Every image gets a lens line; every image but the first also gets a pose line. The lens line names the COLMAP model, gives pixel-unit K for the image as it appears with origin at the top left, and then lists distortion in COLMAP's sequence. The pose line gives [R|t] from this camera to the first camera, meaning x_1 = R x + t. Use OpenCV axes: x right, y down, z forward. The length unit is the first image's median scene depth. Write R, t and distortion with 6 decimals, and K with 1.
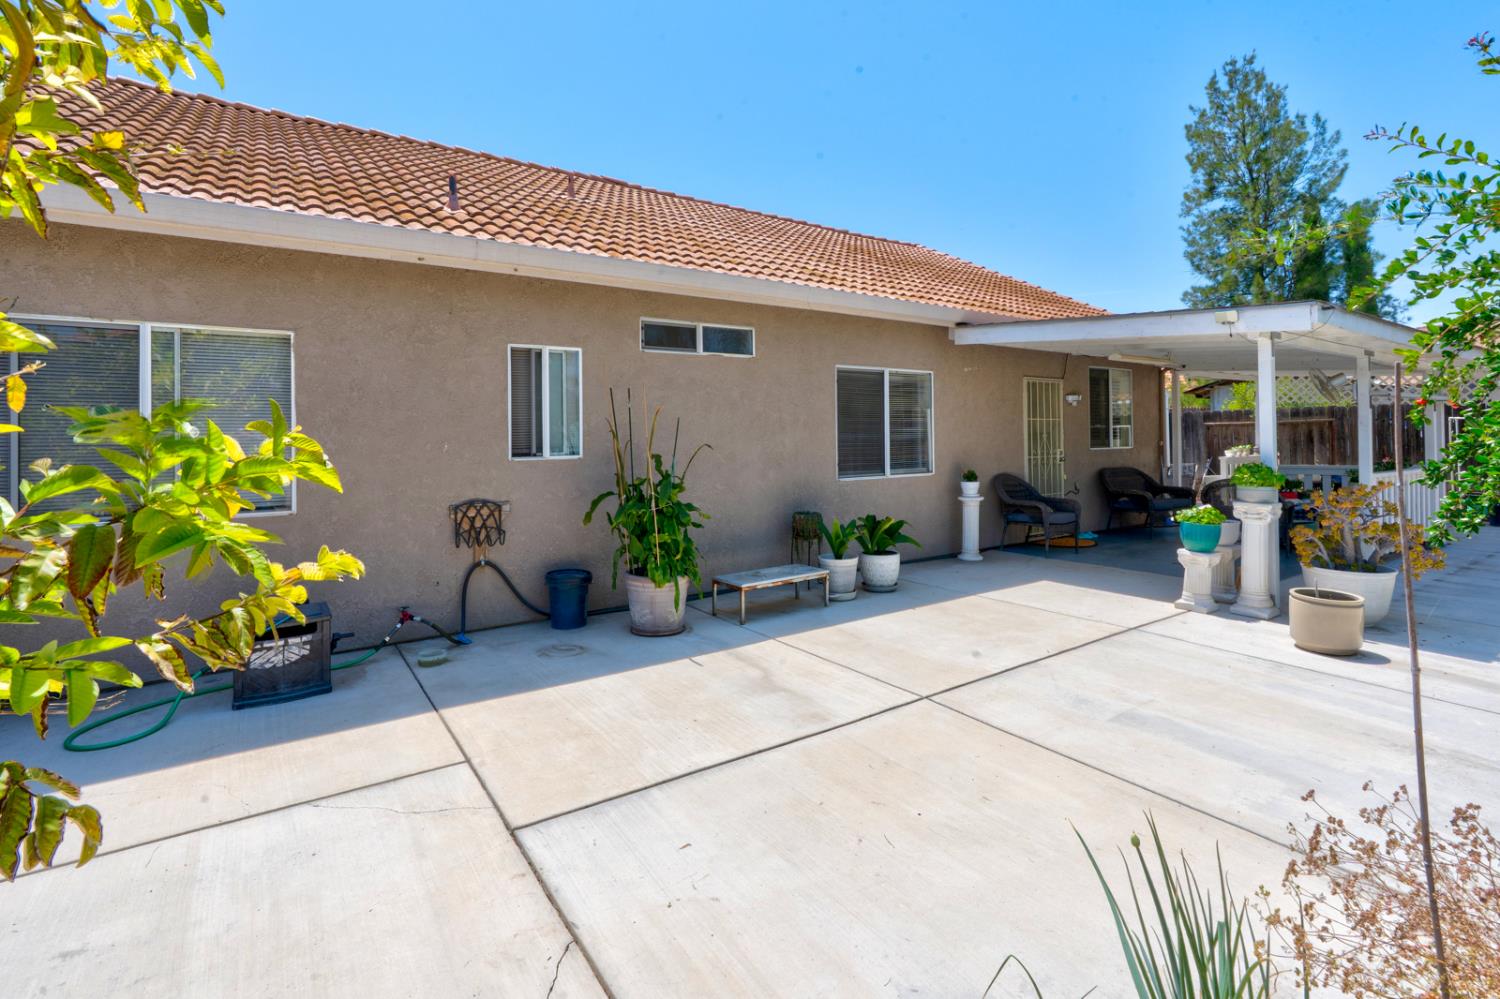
lens RADIAL K [[697.6, 0, 747.3], [0, 697.6, 433.0], [0, 0, 1]] dist [-0.007114, 0.003802]
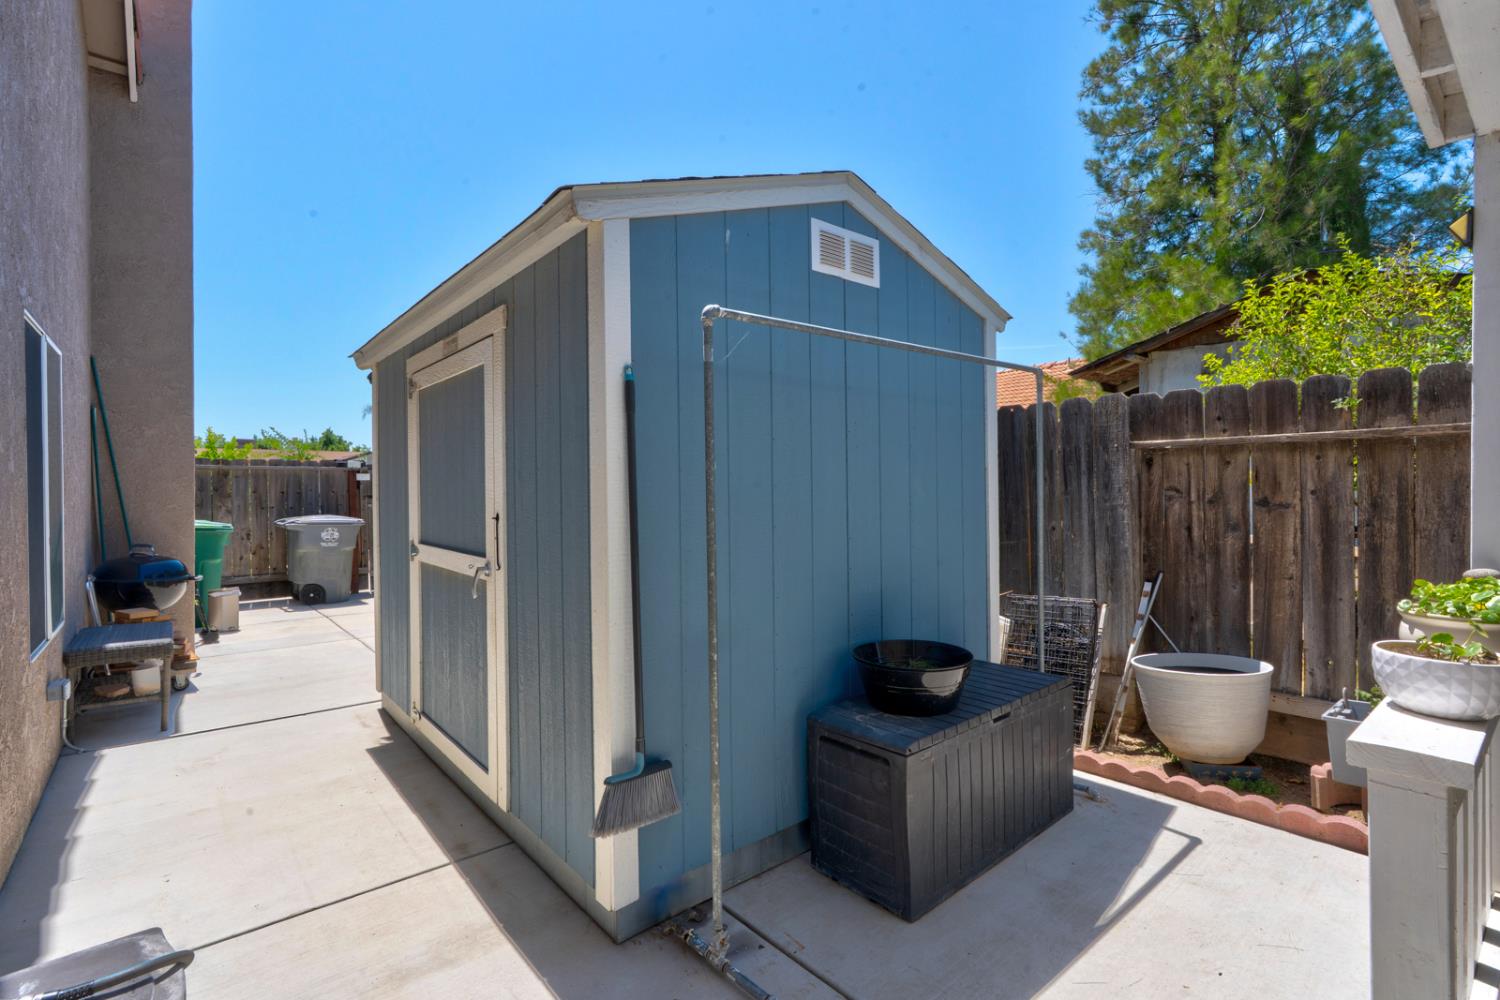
lens RADIAL K [[697.6, 0, 746.5], [0, 697.6, 491.5], [0, 0, 1]] dist [-0.007114, 0.003802]
pose [[0.994742, 0.001936, 0.102395, 1.261901], [-0.003479, 0.999883, 0.014894, 0.003135], [-0.102355, -0.015171, 0.994632, 1.961360]]
